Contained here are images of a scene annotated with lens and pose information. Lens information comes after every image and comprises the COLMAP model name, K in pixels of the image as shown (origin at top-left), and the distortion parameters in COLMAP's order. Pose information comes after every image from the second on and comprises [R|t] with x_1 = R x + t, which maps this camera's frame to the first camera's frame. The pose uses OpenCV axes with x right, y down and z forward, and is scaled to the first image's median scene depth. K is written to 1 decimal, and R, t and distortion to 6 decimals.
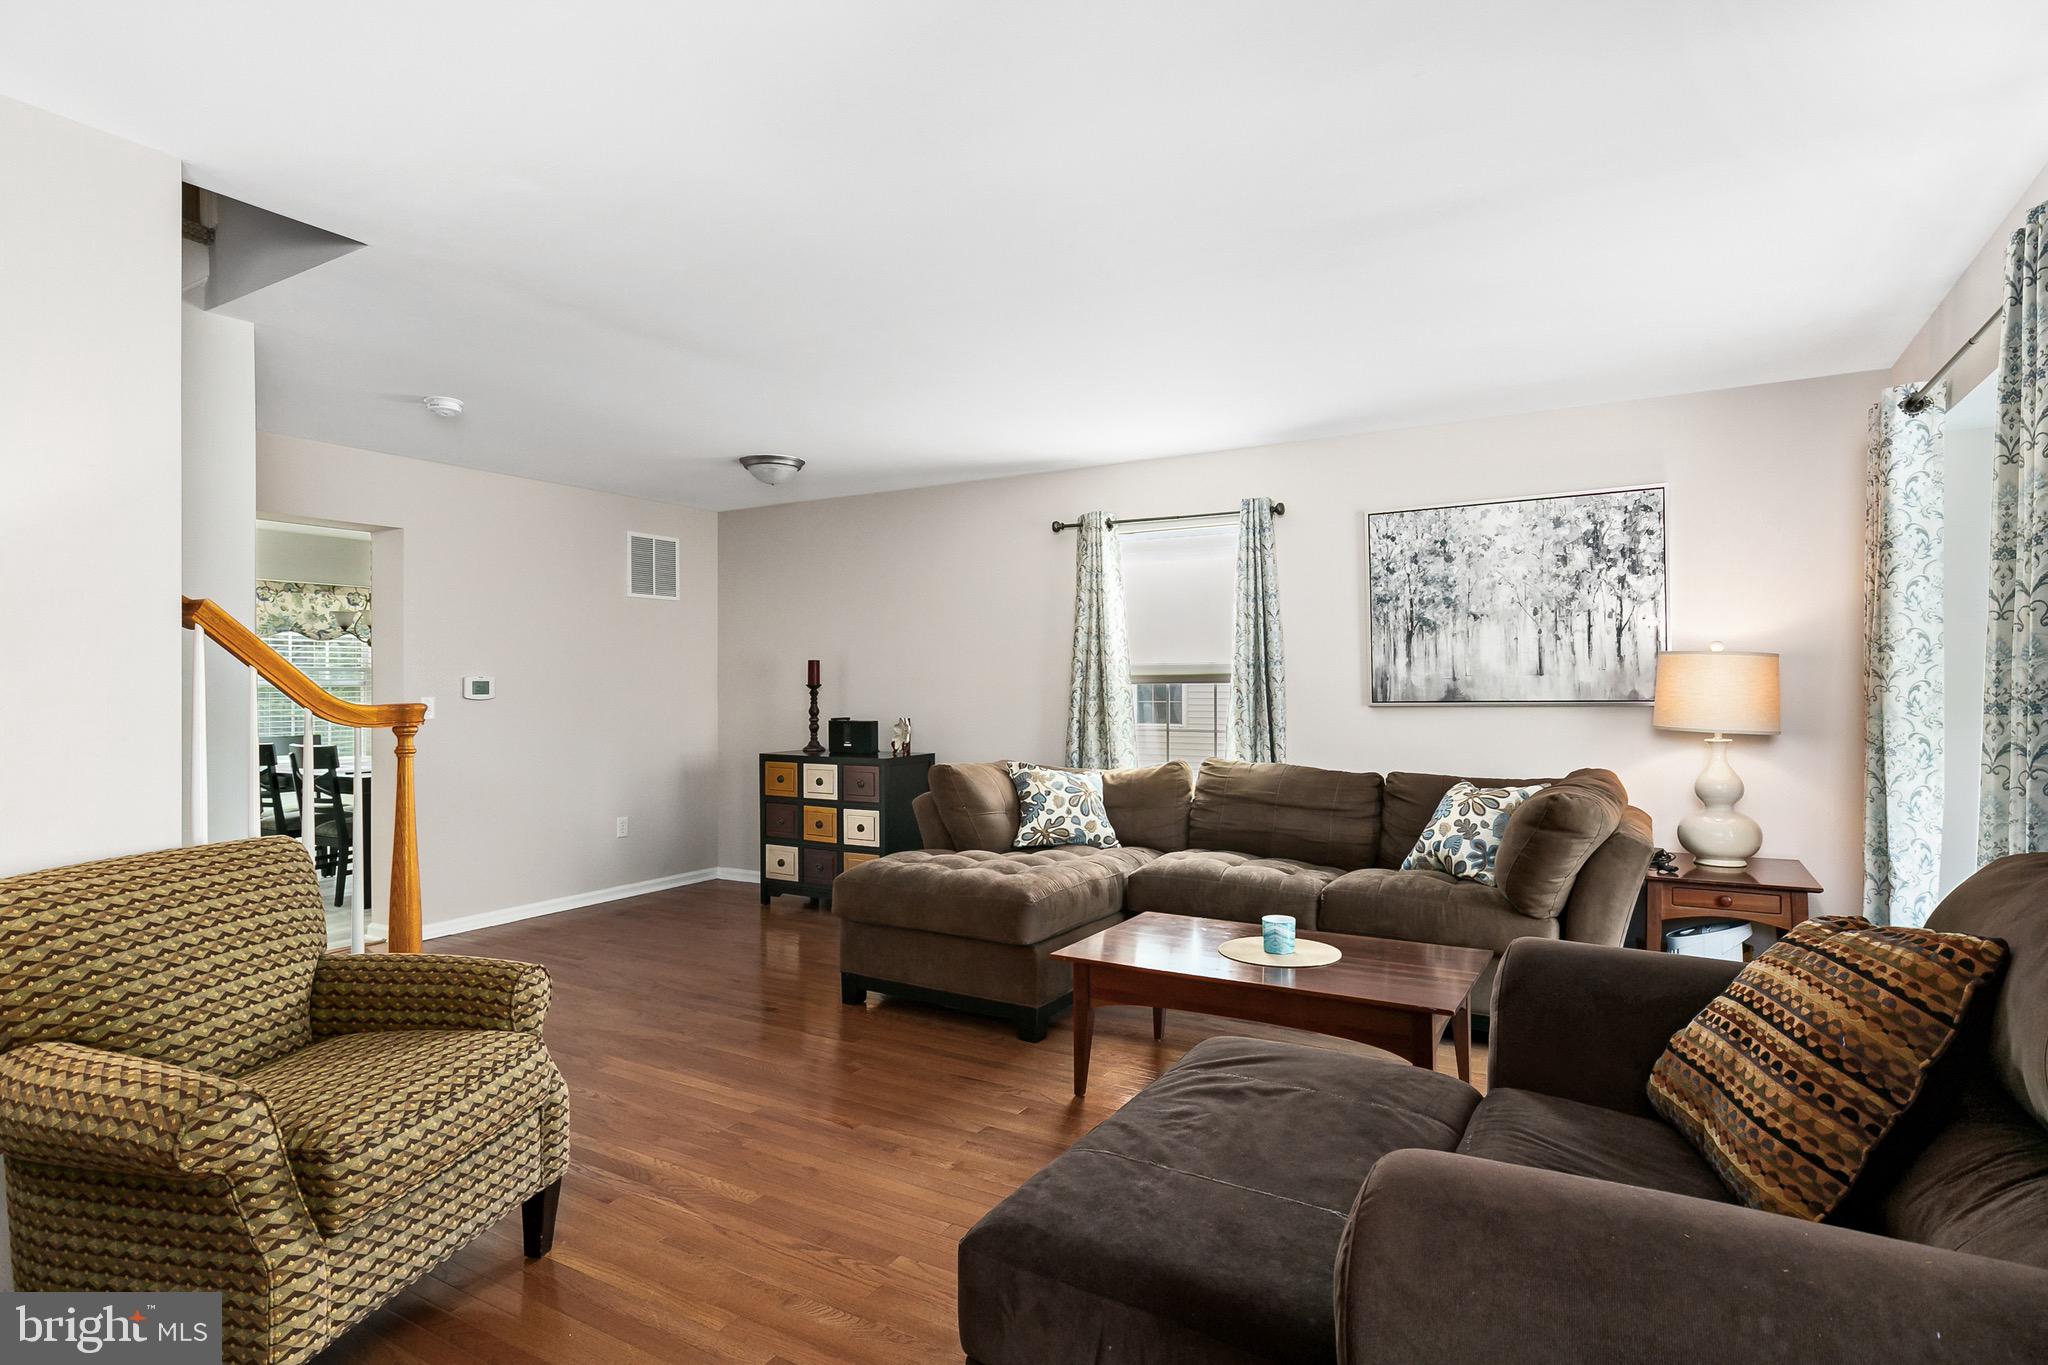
lens RADIAL K [[1063.2, 0, 1018.7], [0, 1063.2, 680.6], [0, 0, 1]] dist [0.000578, -0.000861]
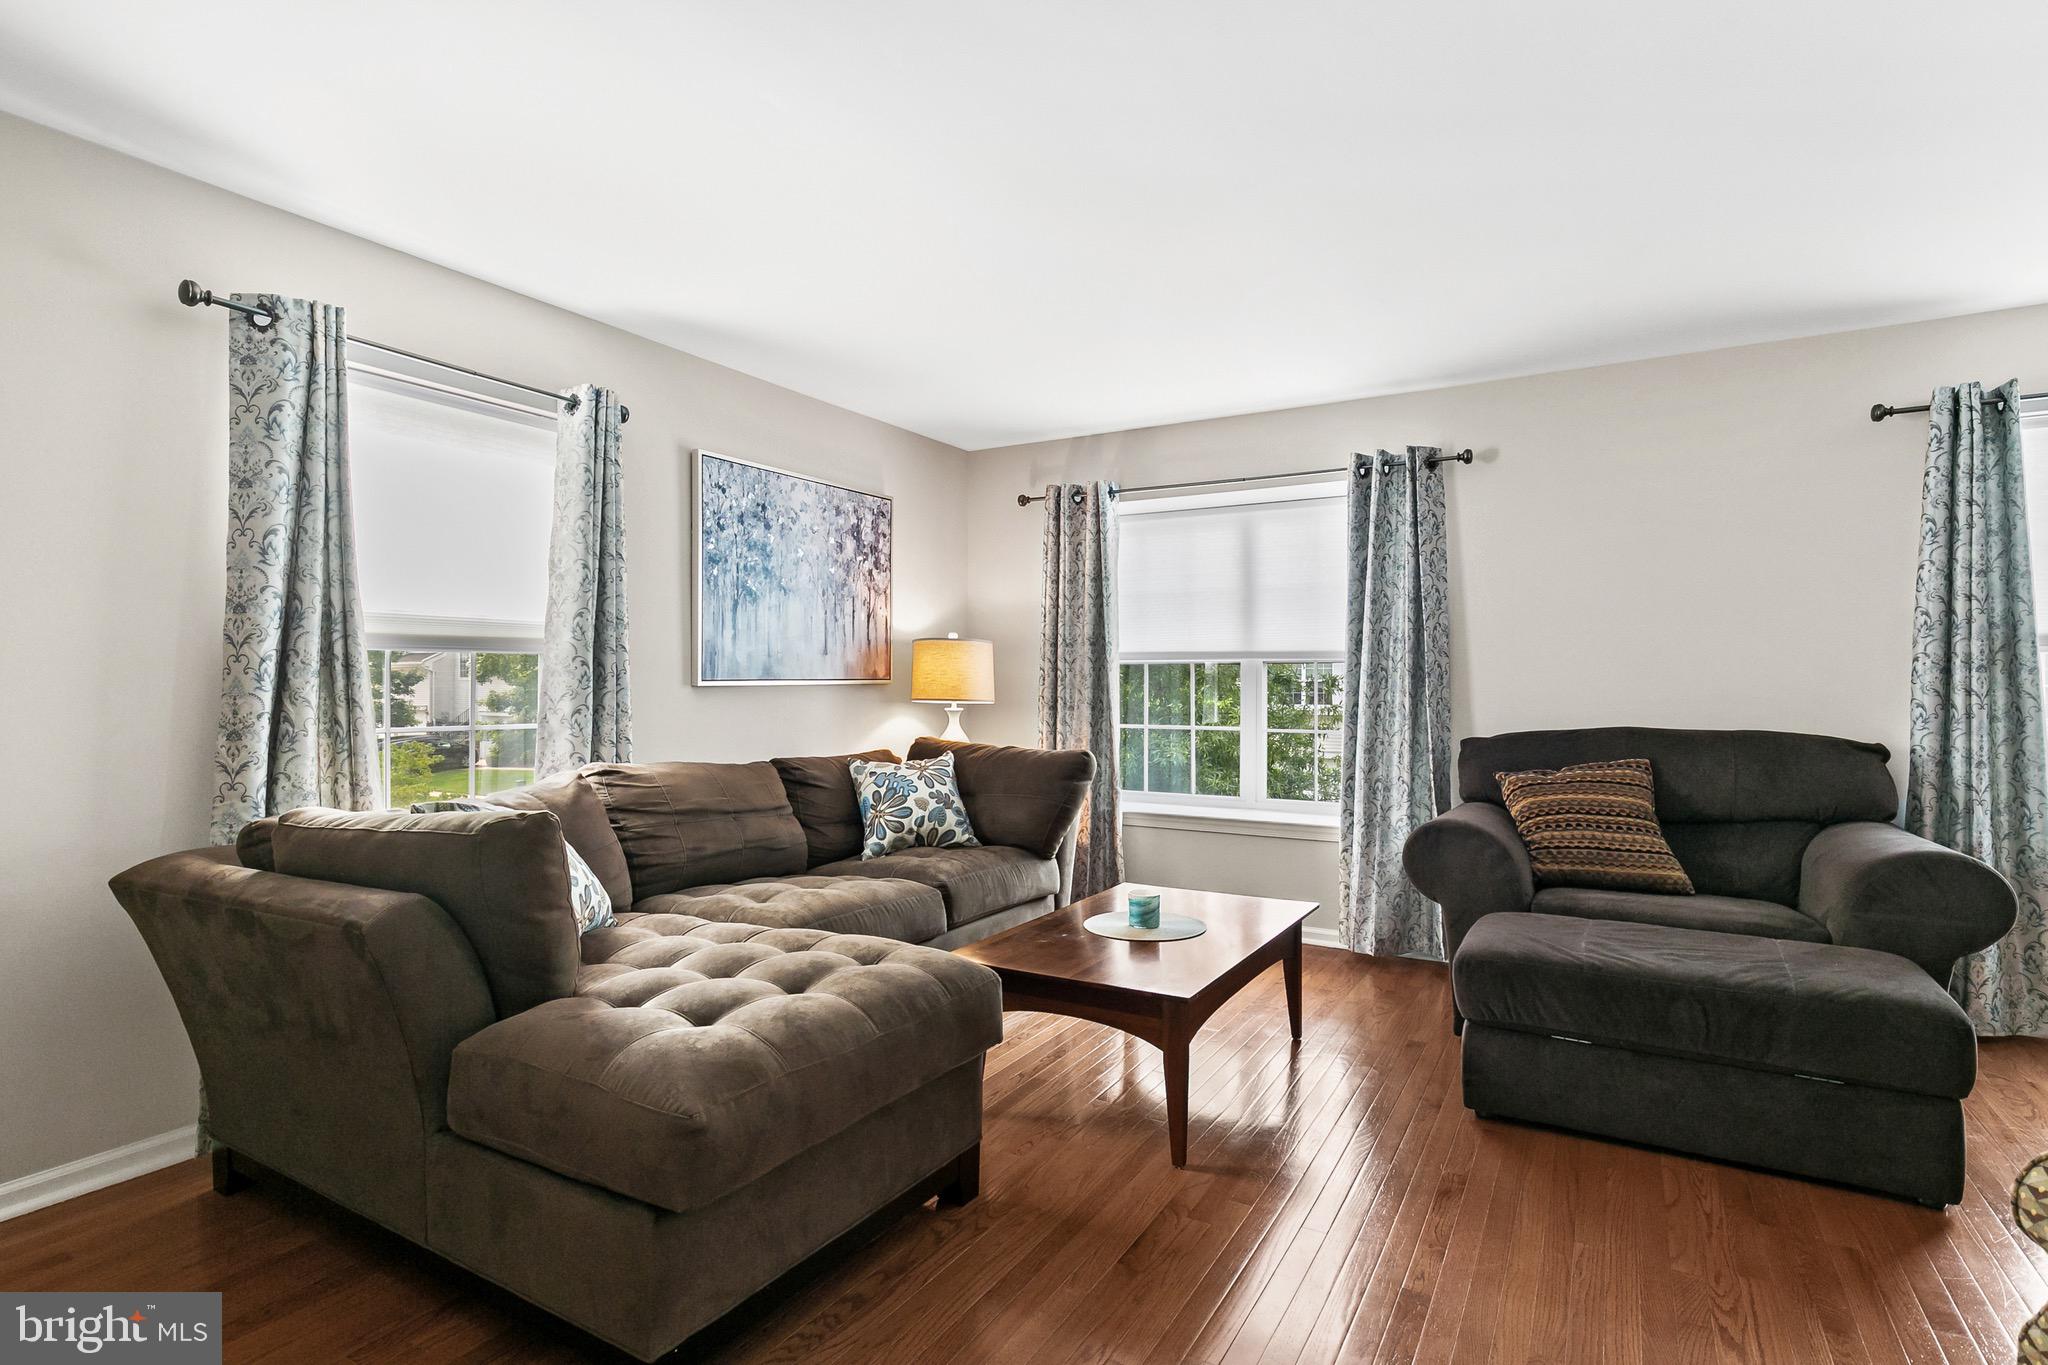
lens RADIAL K [[1020.3, 0, 1027.5], [0, 1020.3, 684.7], [0, 0, 1]] dist [0.002055, 0.000427]
pose [[-0.013105, 0.002691, 0.999911, -0.476573], [-0.008059, 0.999964, -0.002797, 0.024072], [-0.999882, -0.008095, -0.013083, 0.765386]]
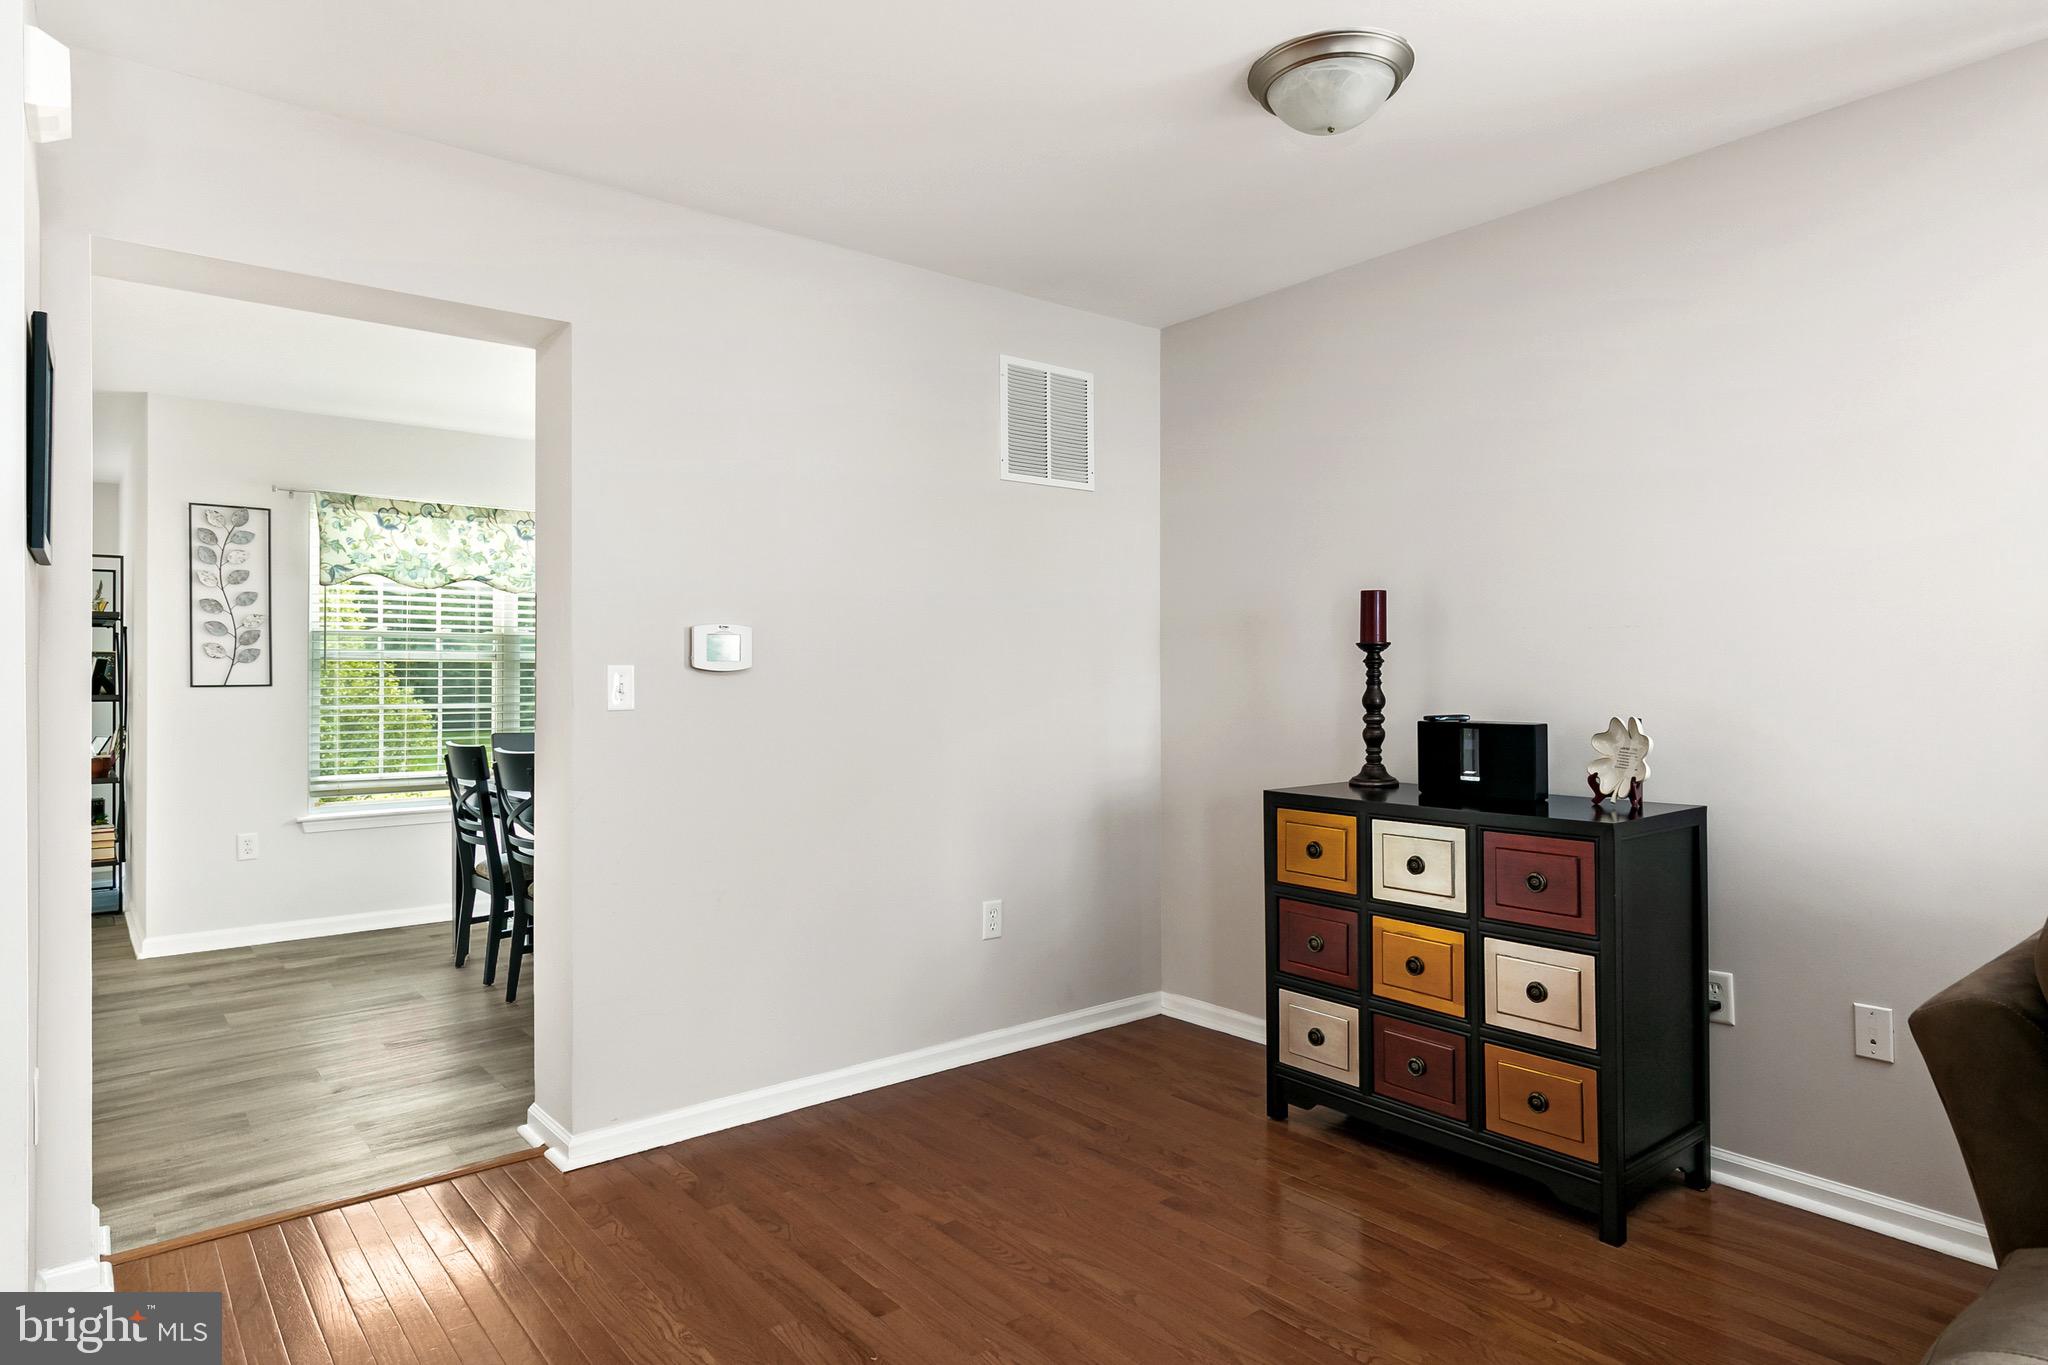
lens RADIAL K [[1153.4, 0, 1030.0], [0, 1153.4, 669.7], [0, 0, 1]] dist [0.004731, -0.000803]
pose [[0.939307, -0.001522, -0.343073, -0.213738], [0.000408, 0.999994, -0.003318, 0.022496], [0.343076, 0.002977, 0.939303, 0.630654]]
